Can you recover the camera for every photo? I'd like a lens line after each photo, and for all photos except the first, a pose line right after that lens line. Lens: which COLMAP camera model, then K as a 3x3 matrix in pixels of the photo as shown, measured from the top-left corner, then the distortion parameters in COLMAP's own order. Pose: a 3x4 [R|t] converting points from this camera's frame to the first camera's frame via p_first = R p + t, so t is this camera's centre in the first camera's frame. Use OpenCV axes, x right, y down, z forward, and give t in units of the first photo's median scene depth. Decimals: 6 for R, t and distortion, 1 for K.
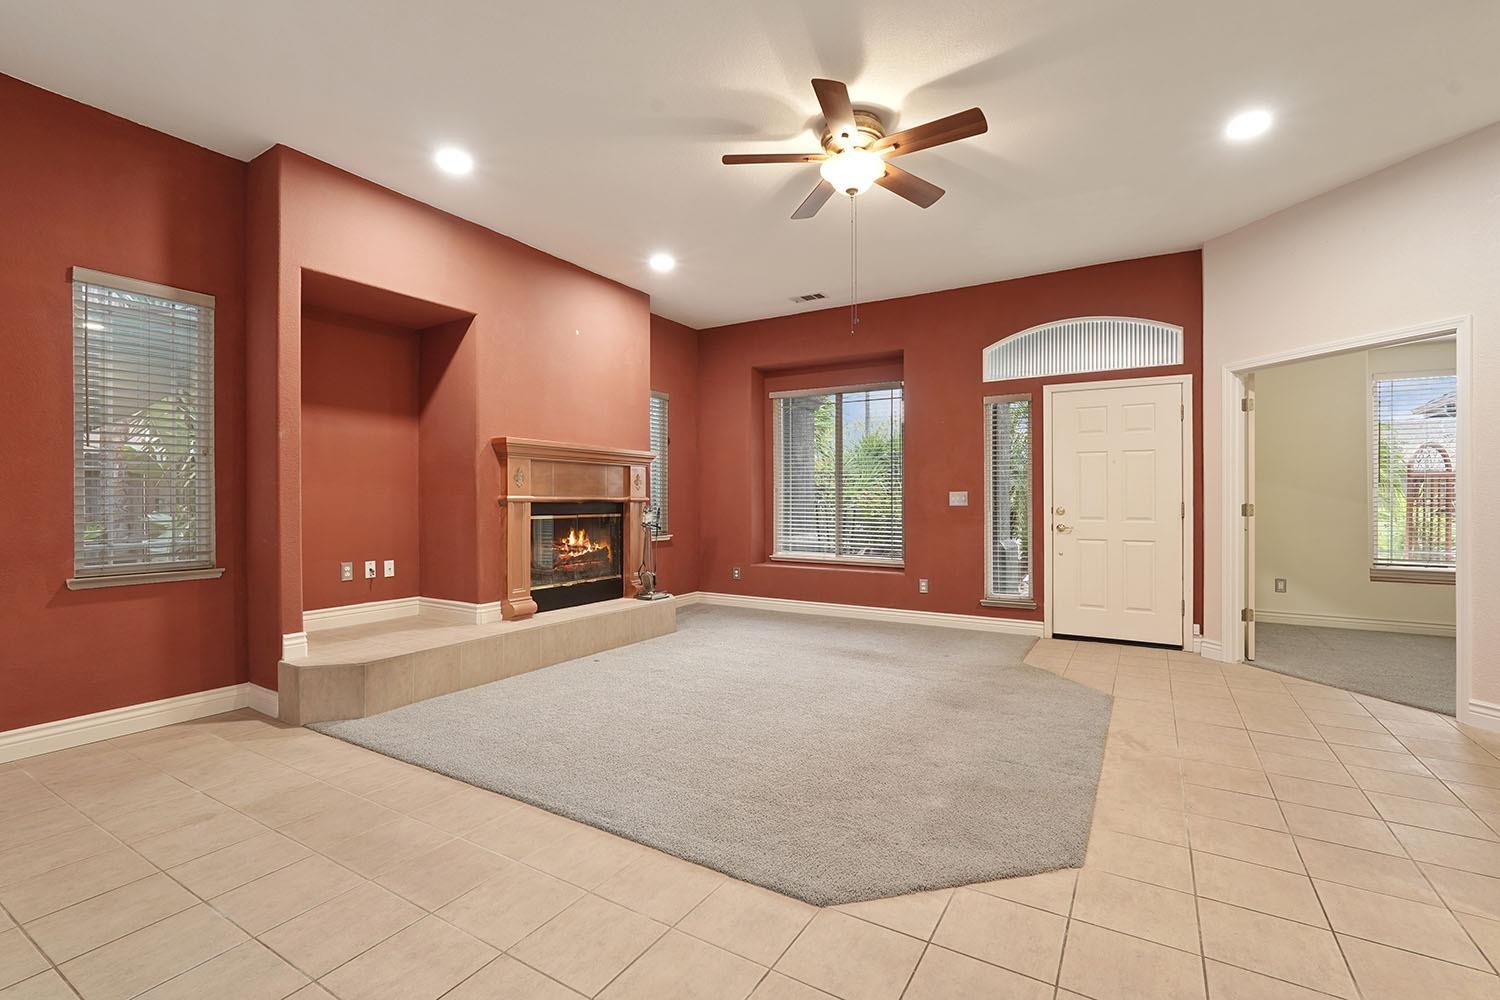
lens RADIAL K [[666.0, 0, 747.6], [0, 666.0, 505.8], [0, 0, 1]] dist [-0.016394, 0.007808]
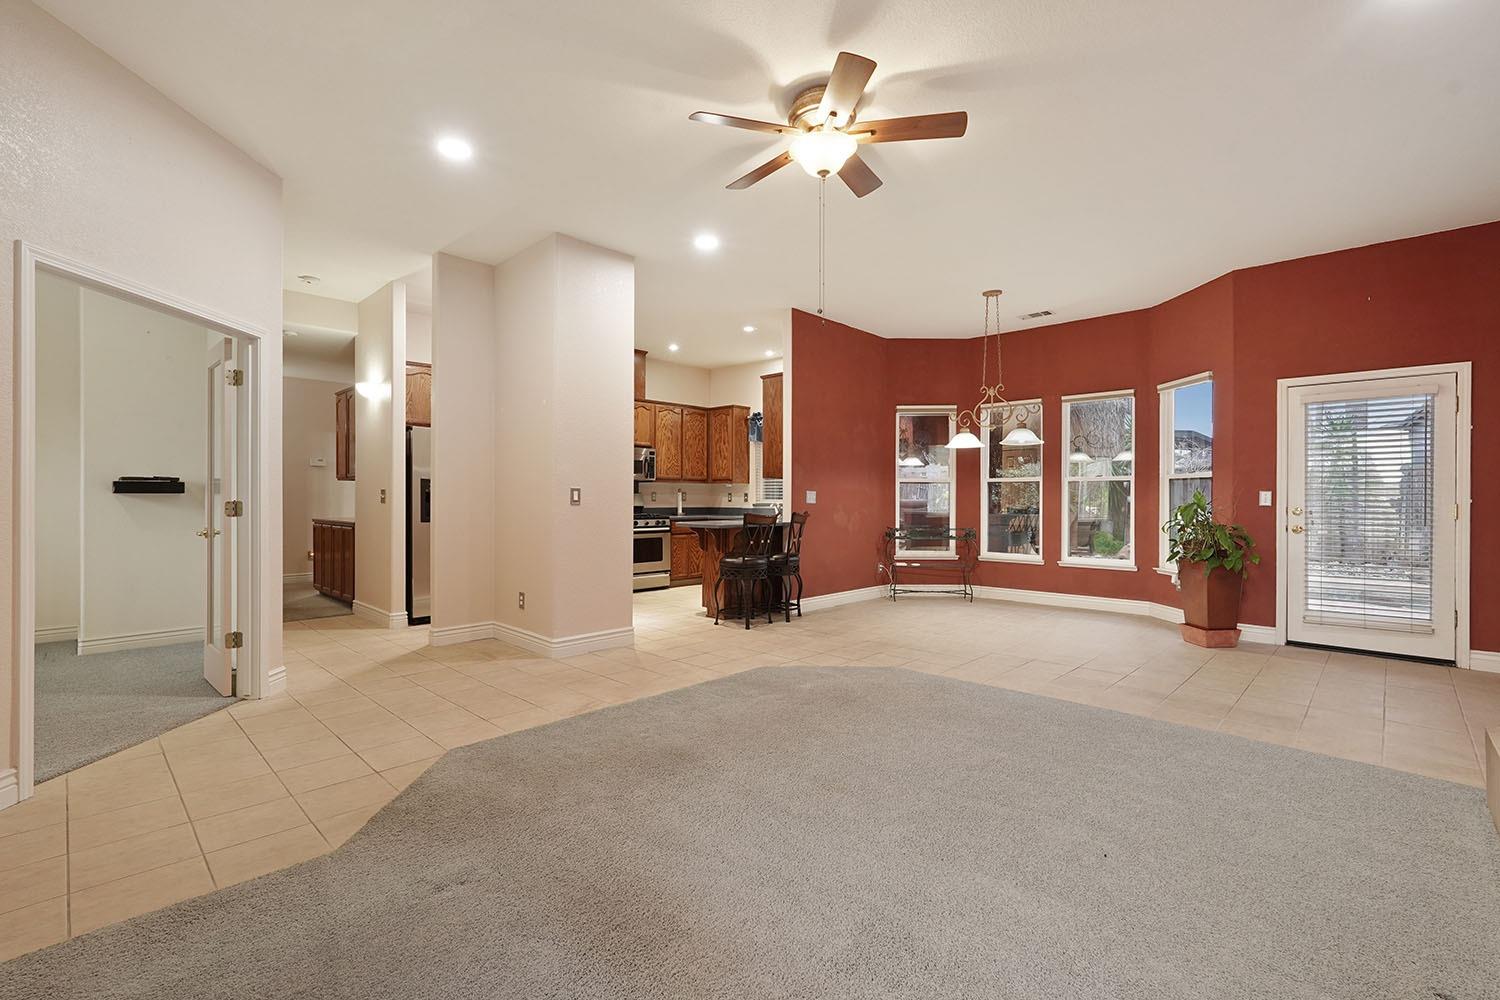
lens RADIAL K [[666.0, 0, 747.6], [0, 666.0, 505.8], [0, 0, 1]] dist [-0.016394, 0.007808]
pose [[-0.974198, -0.008750, 0.225526, 0.032367], [-0.004447, 0.999798, 0.019581, -0.008788], [-0.225652, 0.018073, -0.974040, 1.312835]]
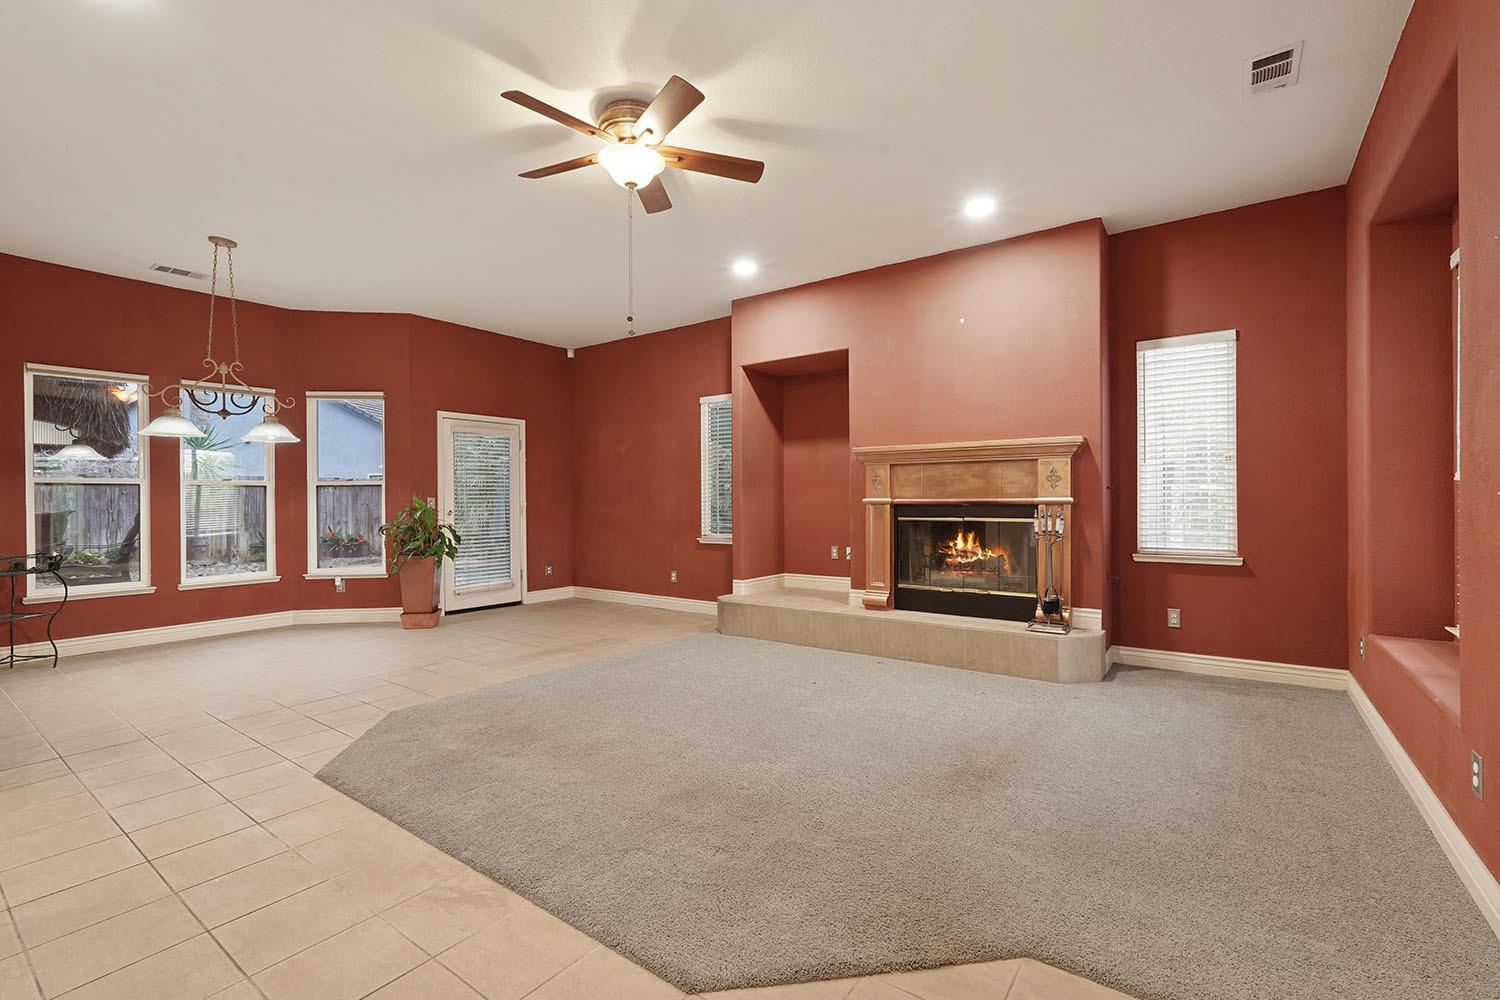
lens RADIAL K [[671.5, 0, 745.0], [0, 671.5, 500.1], [0, 0, 1]] dist [-0.012205, 0.010544]
pose [[-0.094779, -0.000761, -0.995498, 0.756841], [-0.002618, 0.999996, -0.000515, -0.010501], [0.995495, 0.002557, -0.094780, 0.848622]]
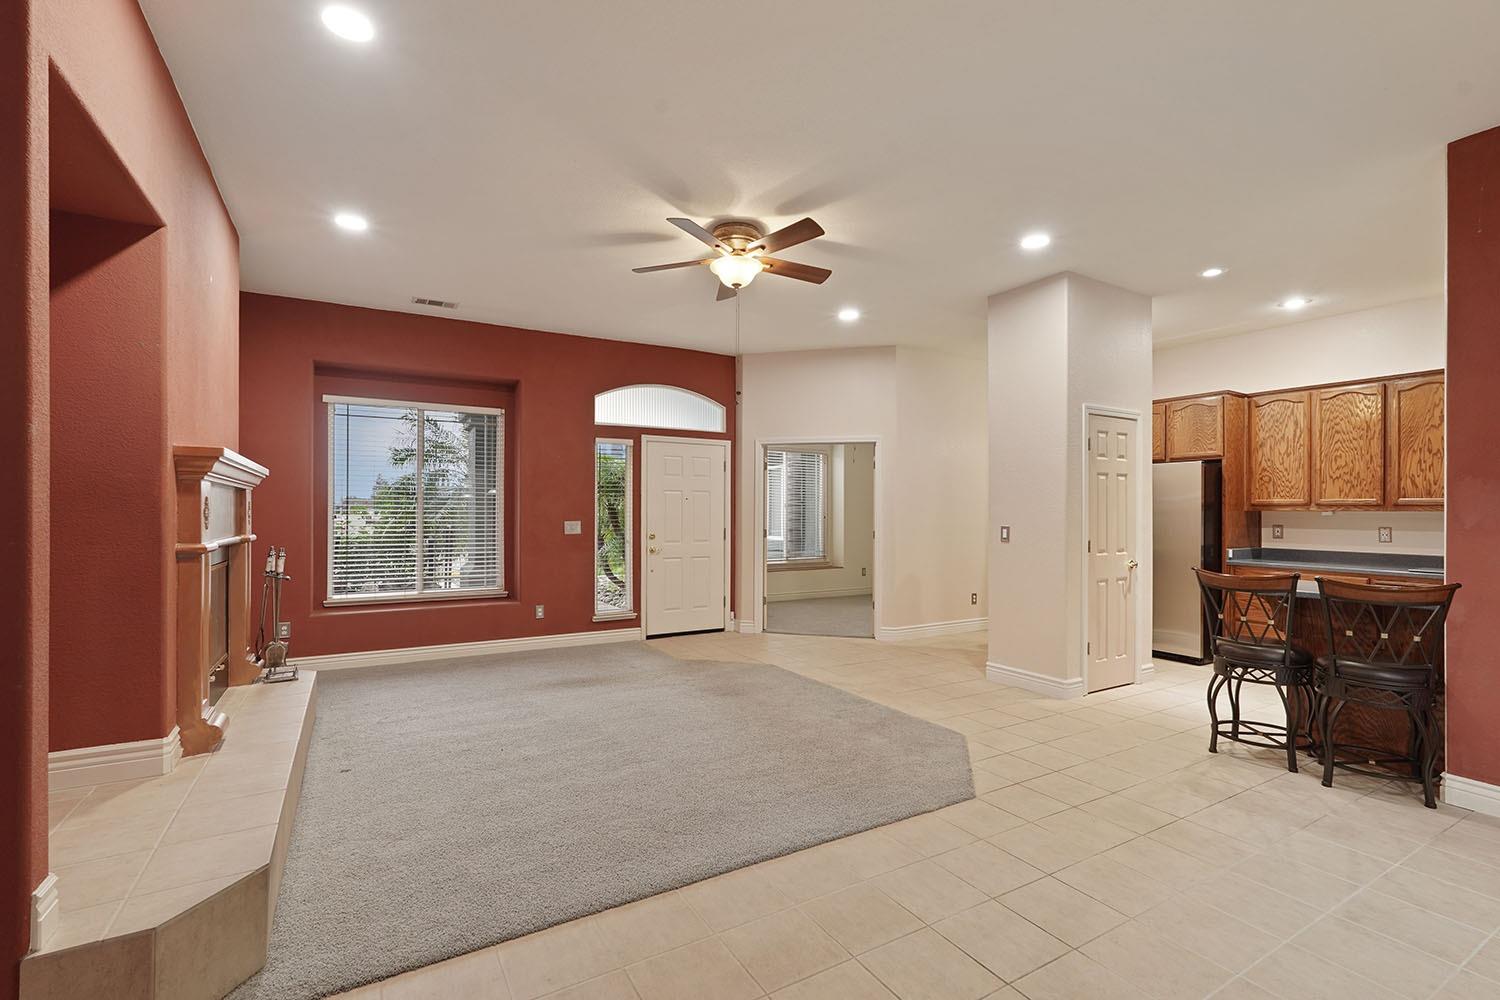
lens RADIAL K [[666.0, 0, 747.6], [0, 666.0, 505.8], [0, 0, 1]] dist [-0.016394, 0.007808]
pose [[0.481240, 0.009073, 0.876542, -0.602925], [0.007653, 0.999865, -0.014551, -0.033248], [-0.876556, 0.013710, 0.481105, 0.266446]]
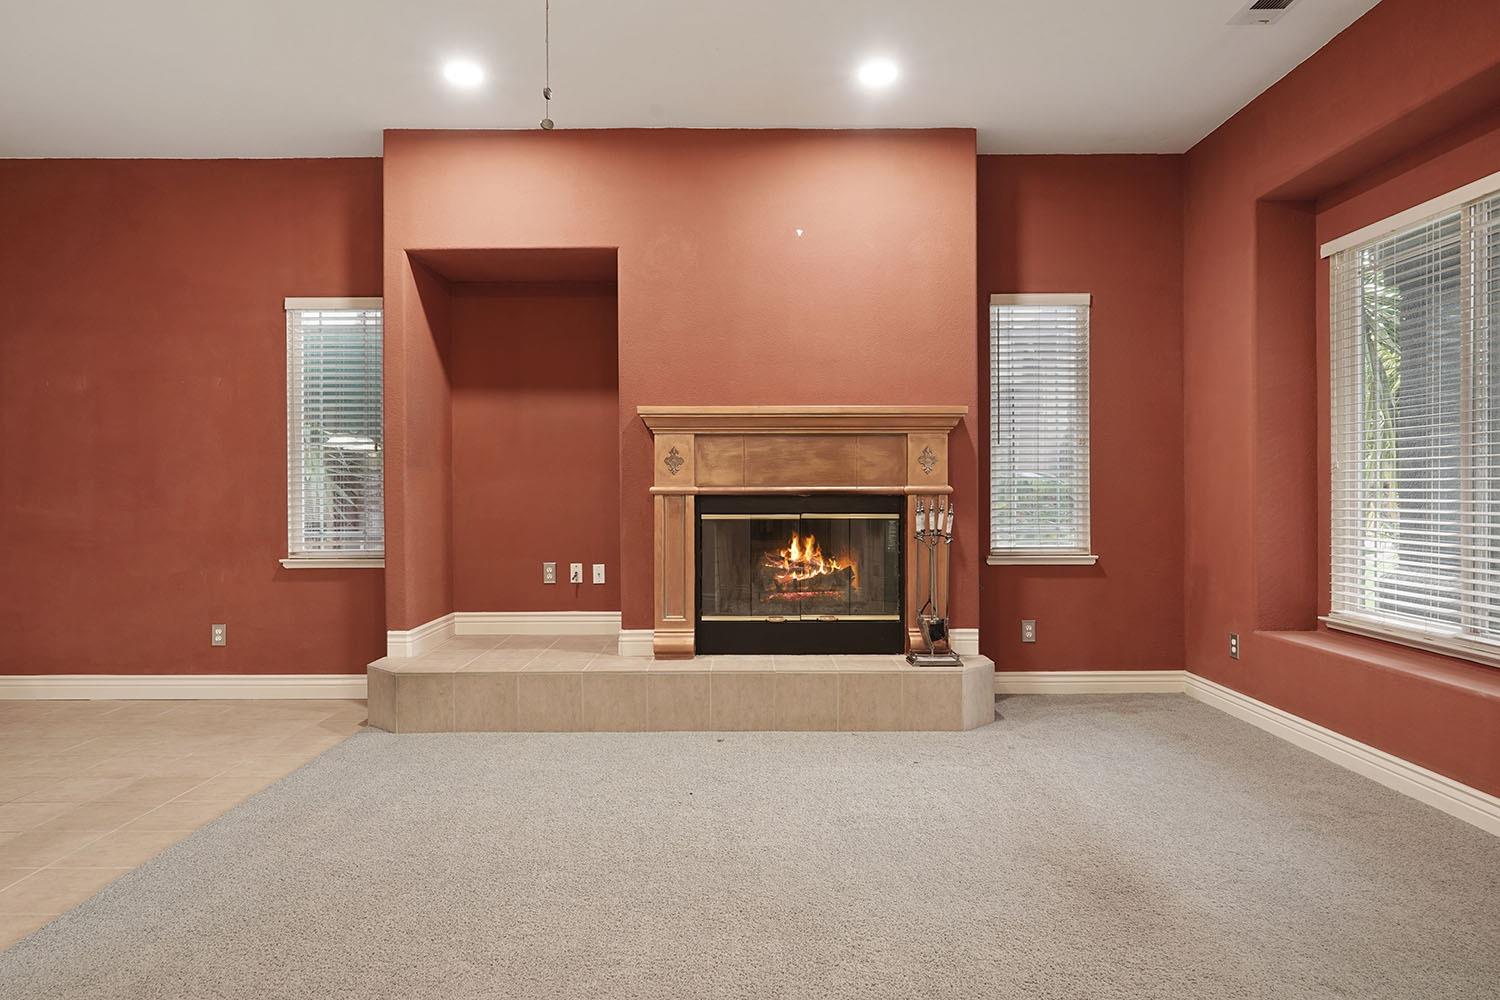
lens RADIAL K [[911.8, 0, 748.2], [0, 911.8, 493.4], [0, 0, 1]] dist [0.000659, 0.003314]
pose [[0.515803, 0.000575, -0.856707, 0.516517], [-0.003518, 0.999993, -0.001447, -0.005731], [0.856700, 0.003760, 0.515802, 0.538034]]
